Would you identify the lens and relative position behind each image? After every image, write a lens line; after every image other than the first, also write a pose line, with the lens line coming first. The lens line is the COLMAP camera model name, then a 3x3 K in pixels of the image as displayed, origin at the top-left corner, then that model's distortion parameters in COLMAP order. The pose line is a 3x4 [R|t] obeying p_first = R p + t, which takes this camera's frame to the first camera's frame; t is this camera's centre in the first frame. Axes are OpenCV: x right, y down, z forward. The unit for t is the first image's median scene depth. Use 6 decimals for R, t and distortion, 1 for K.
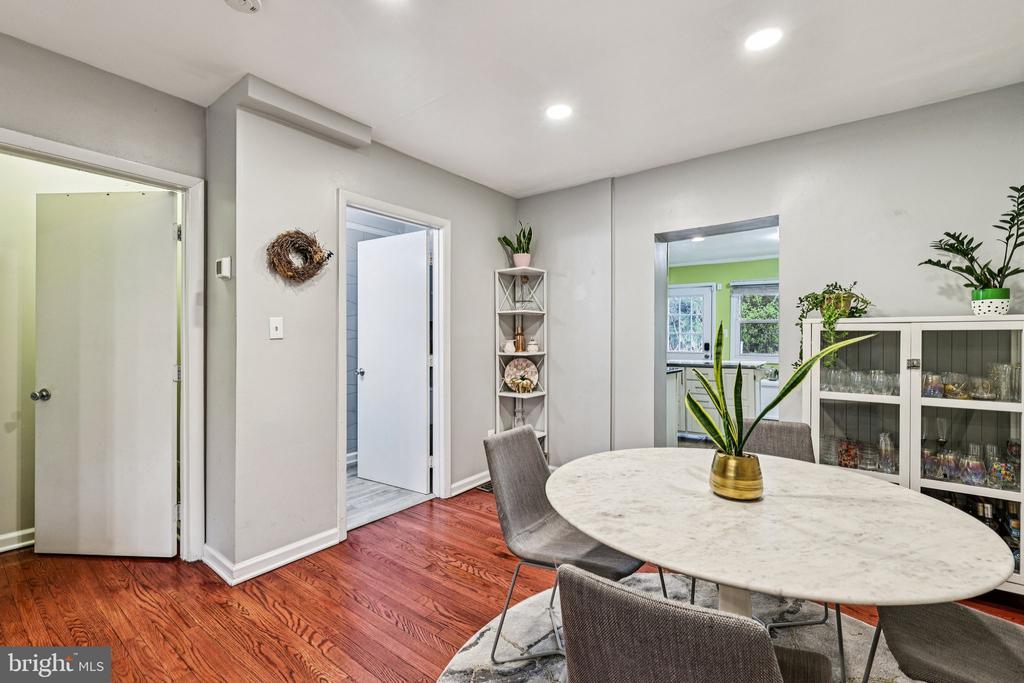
lens RADIAL K [[444.6, 0, 511.9], [0, 444.6, 342.5], [0, 0, 1]] dist [0.002452, 0.000027]
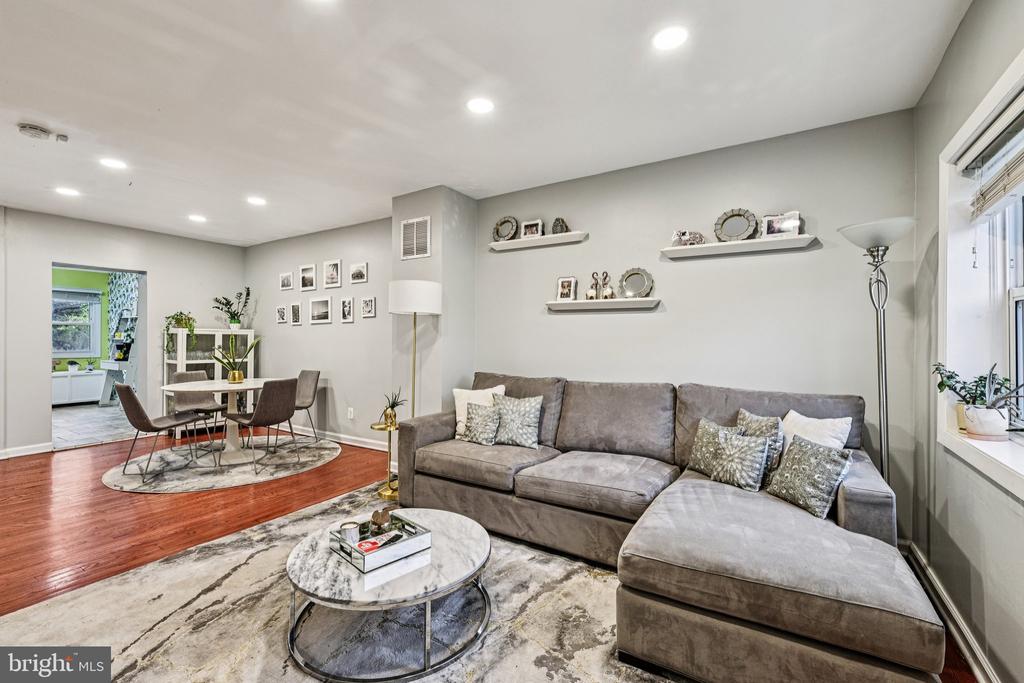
lens RADIAL K [[444.6, 0, 511.5], [0, 444.6, 340.4], [0, 0, 1]] dist [0.002452, 0.000027]
pose [[-0.075750, -0.004605, 0.997116, -1.832427], [0.003105, 0.999983, 0.004854, 0.001705], [-0.997122, 0.003464, -0.075734, -0.517246]]
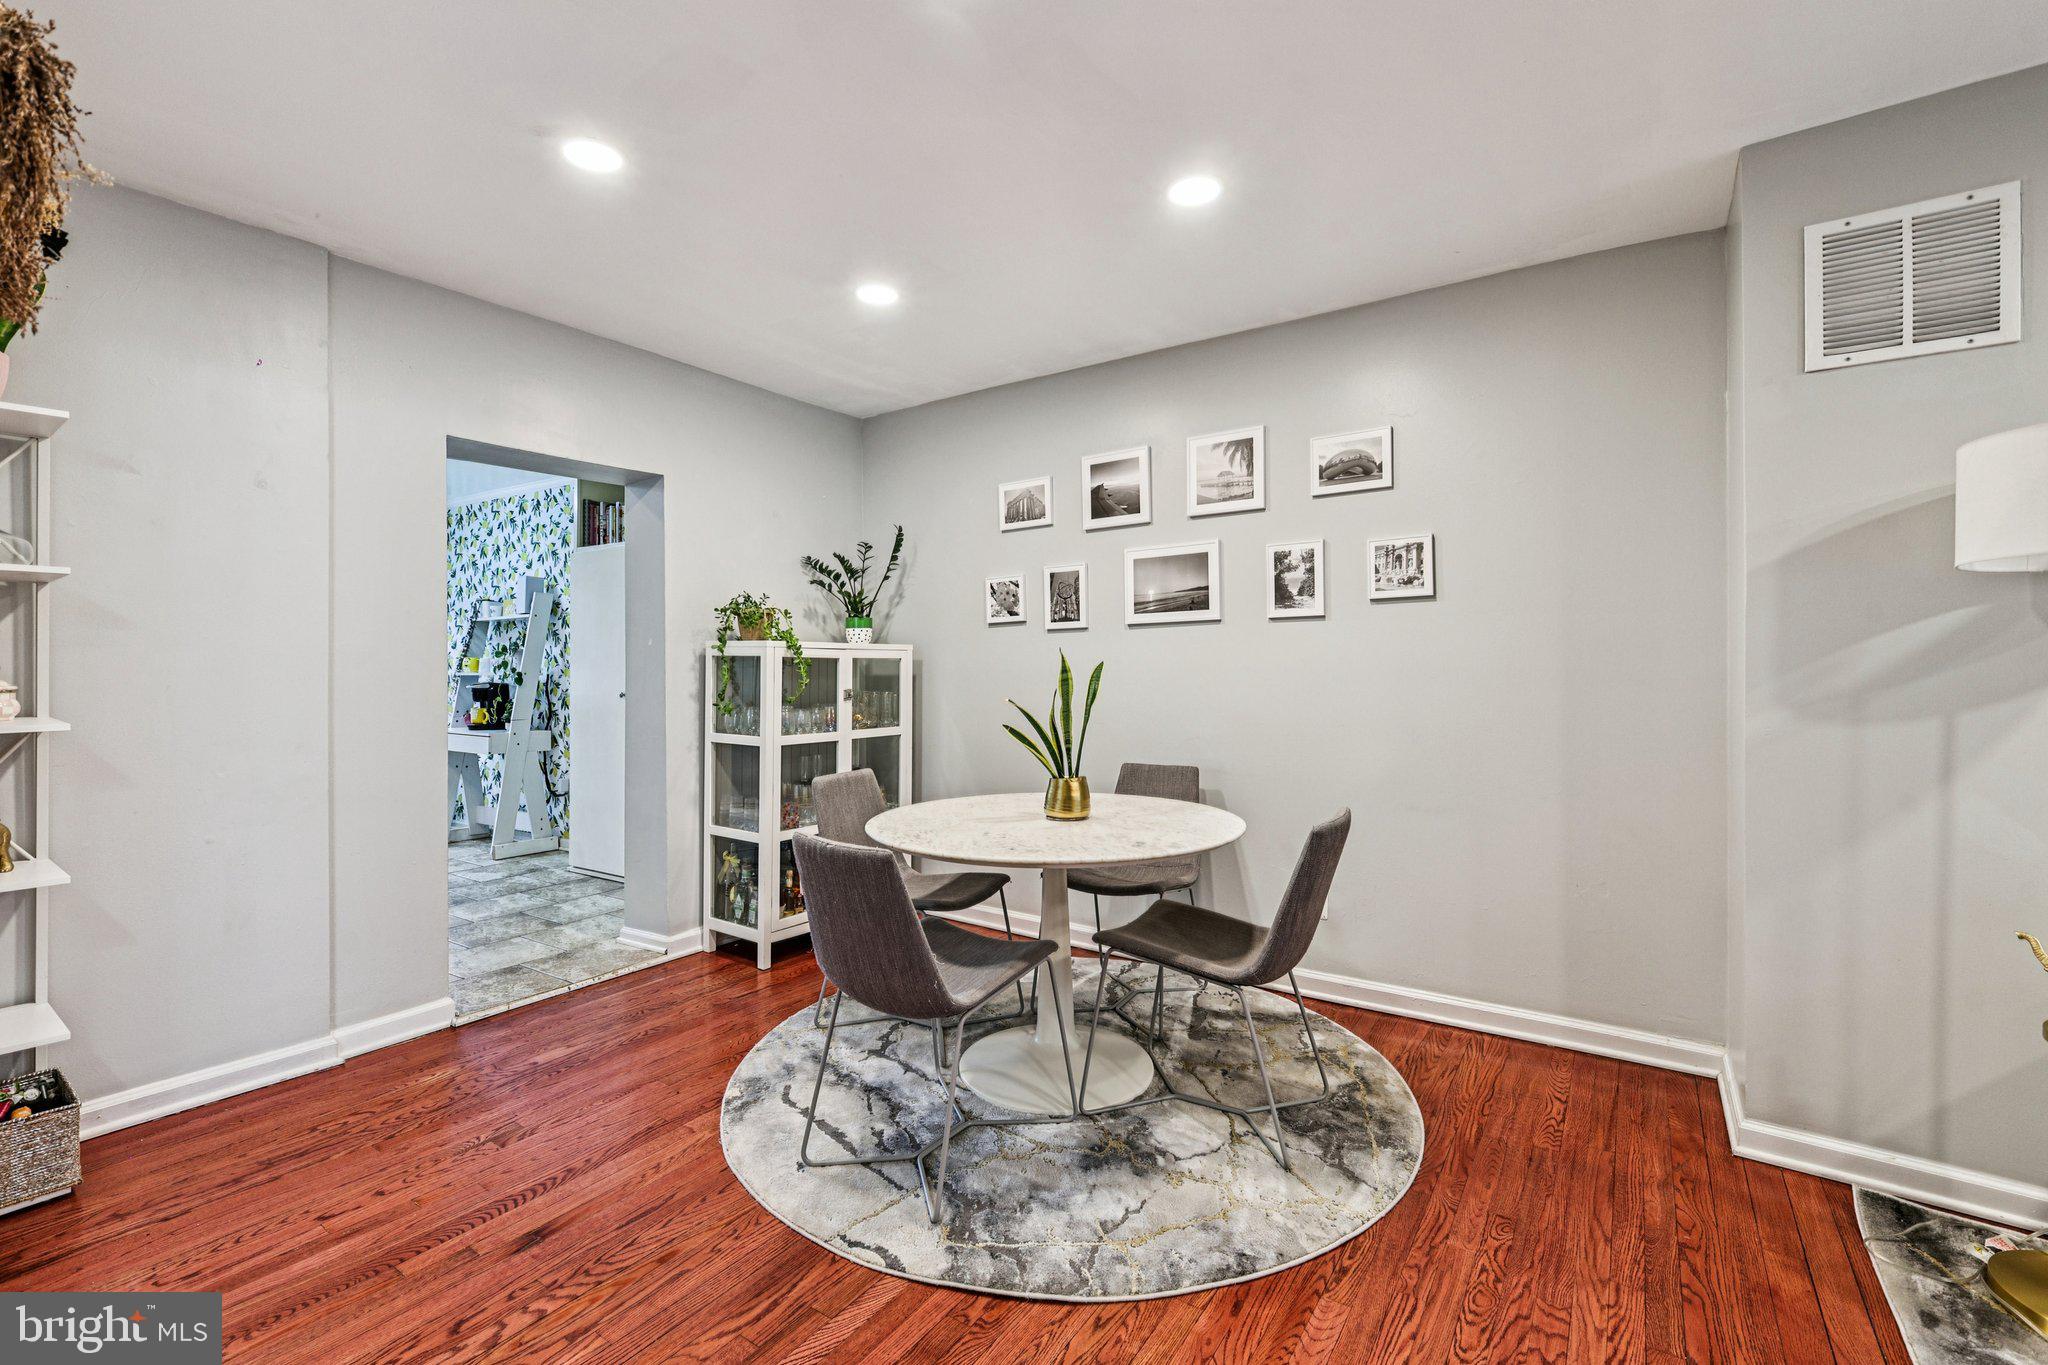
lens RADIAL K [[889.2, 0, 1017.2], [0, 889.2, 665.7], [0, 0, 1]] dist [0.002452, 0.000027]
pose [[-0.031792, 0.000432, 0.999494, -0.922038], [0.010932, 0.999940, -0.000084, -0.007531], [-0.999435, 0.010924, -0.031795, 0.702643]]
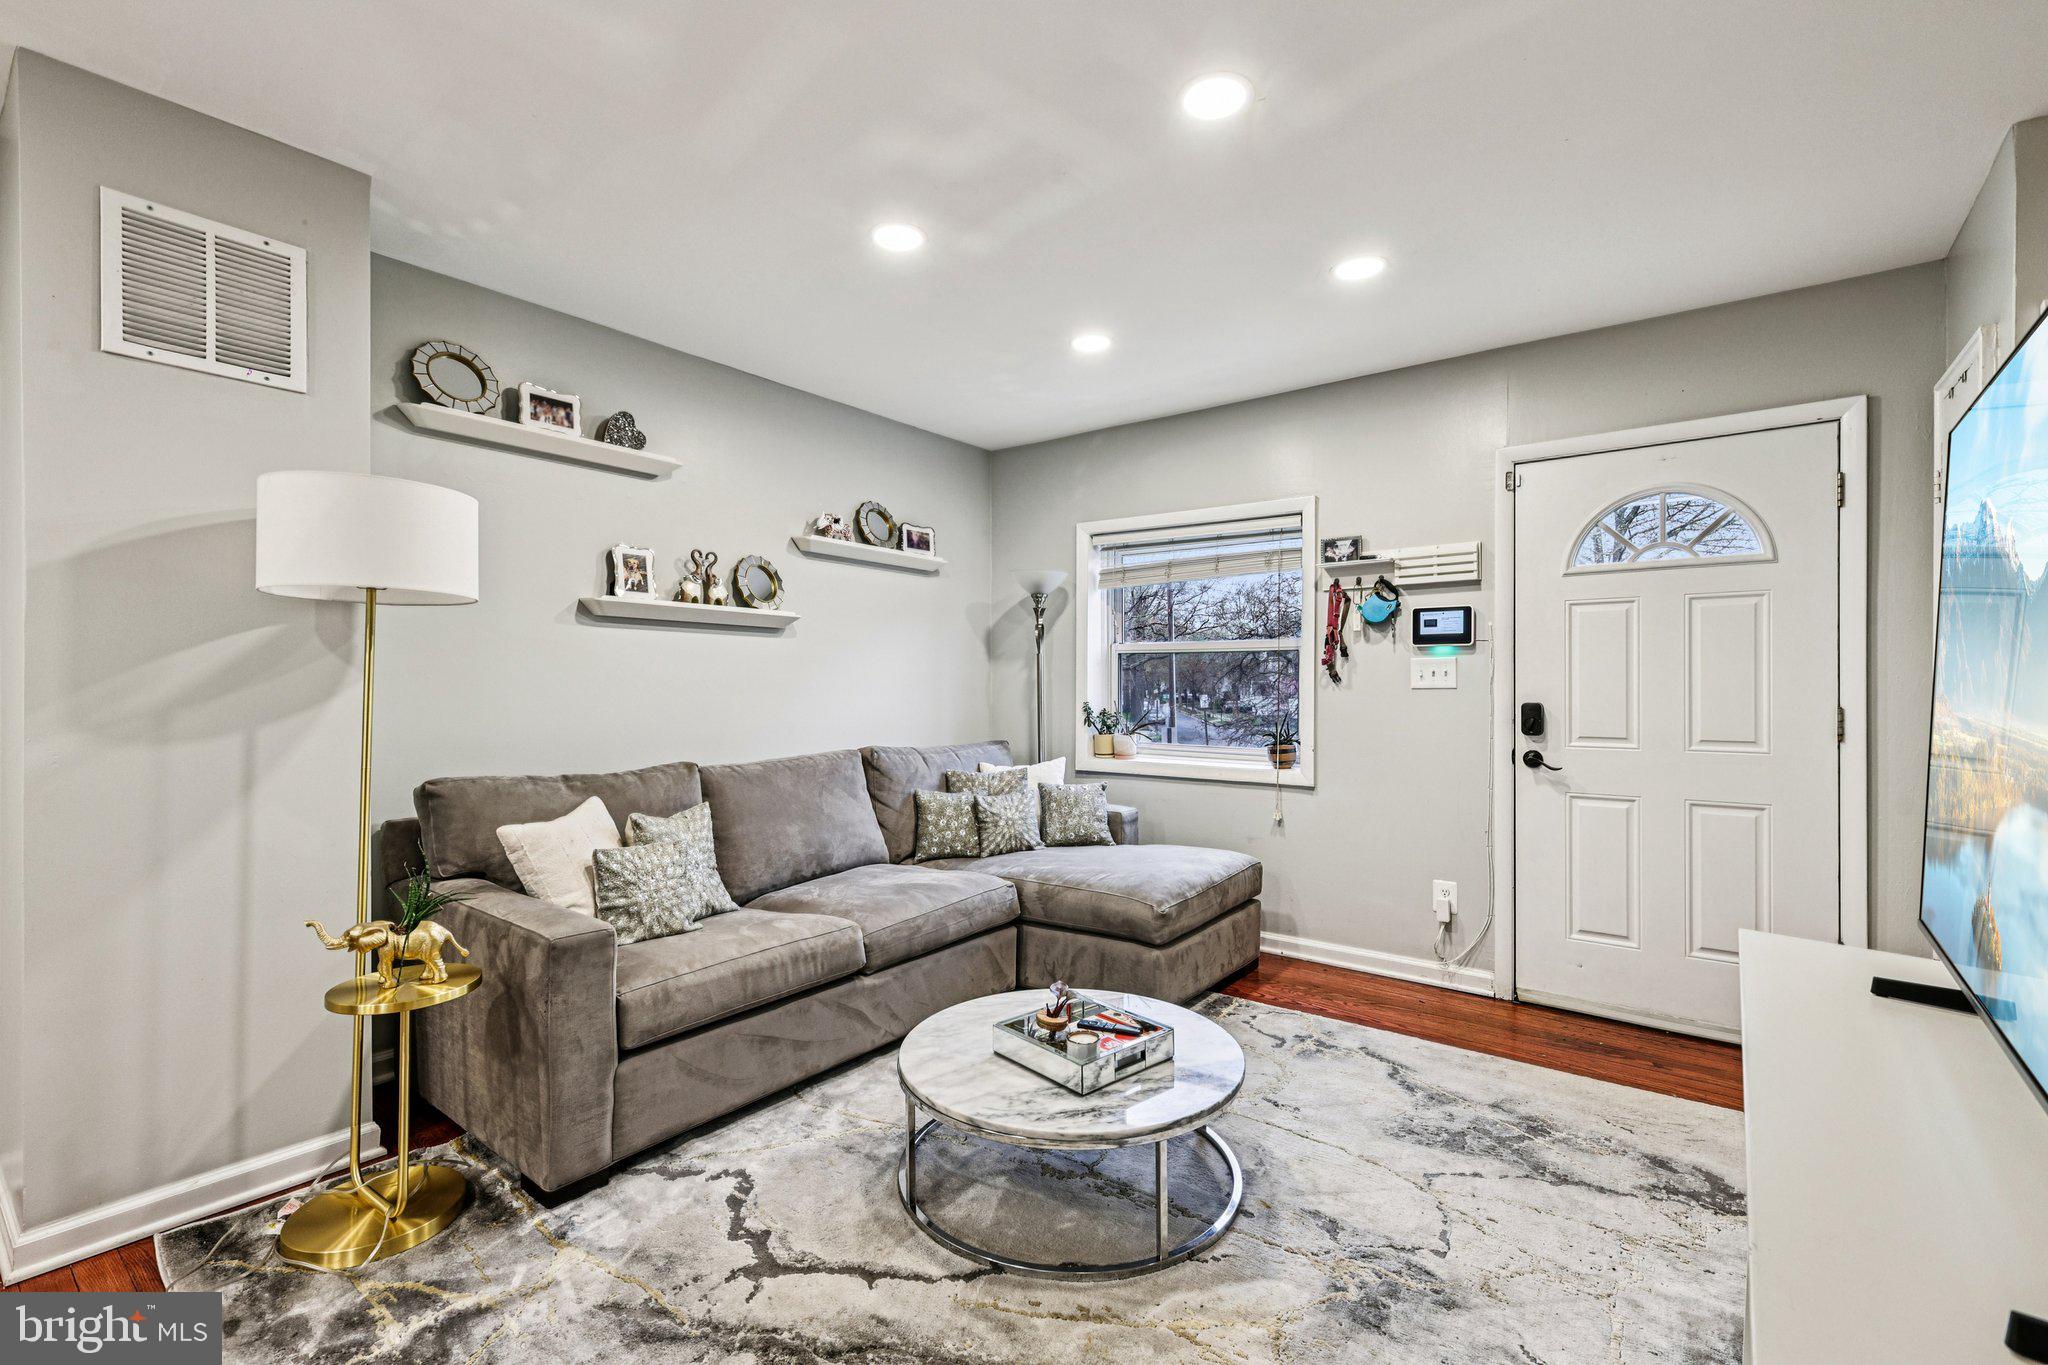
lens RADIAL K [[889.2, 0, 1017.2], [0, 889.2, 687.4], [0, 0, 1]] dist [0.002452, 0.000027]
pose [[-0.999897, -0.002070, 0.014228, -0.875652], [-0.001895, 0.999922, 0.012328, -0.005129], [-0.014252, 0.012299, -0.999823, 0.661854]]
